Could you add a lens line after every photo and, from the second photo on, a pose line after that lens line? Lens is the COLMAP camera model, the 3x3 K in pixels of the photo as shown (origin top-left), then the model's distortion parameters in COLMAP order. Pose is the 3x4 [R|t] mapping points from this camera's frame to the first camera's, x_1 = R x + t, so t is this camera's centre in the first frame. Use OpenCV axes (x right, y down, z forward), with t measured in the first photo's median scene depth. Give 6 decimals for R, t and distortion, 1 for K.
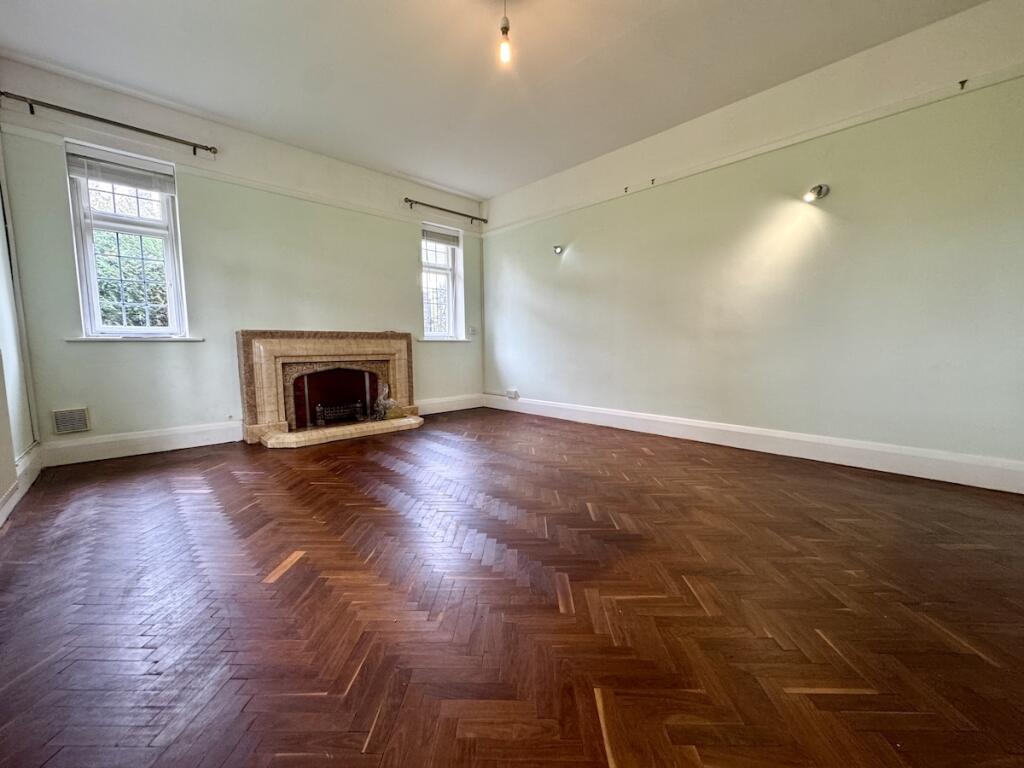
lens RADIAL K [[411.6, 0, 514.1], [0, 411.6, 384.2], [0, 0, 1]] dist [-0.000371, -0.000383]
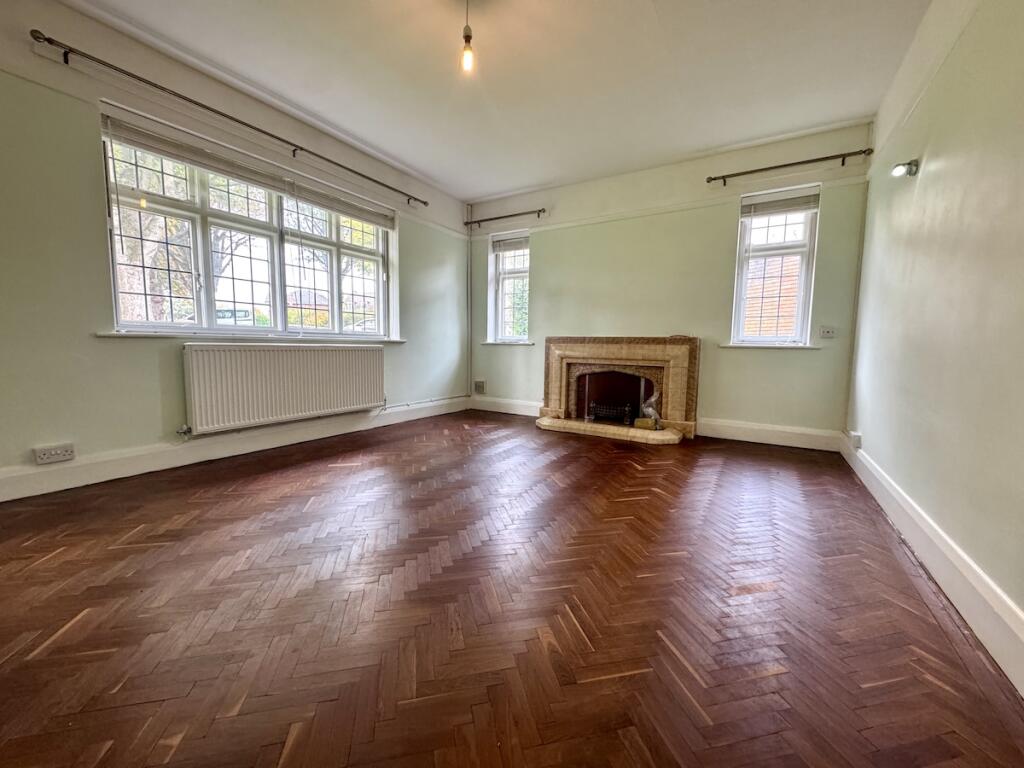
lens RADIAL K [[411.6, 0, 514.1], [0, 411.6, 384.2], [0, 0, 1]] dist [-0.000371, -0.000383]
pose [[0.246888, 0.102799, -0.963576, 0.533209], [-0.107245, 0.991148, 0.078262, -0.059365], [0.963091, 0.084017, 0.255727, 0.466039]]
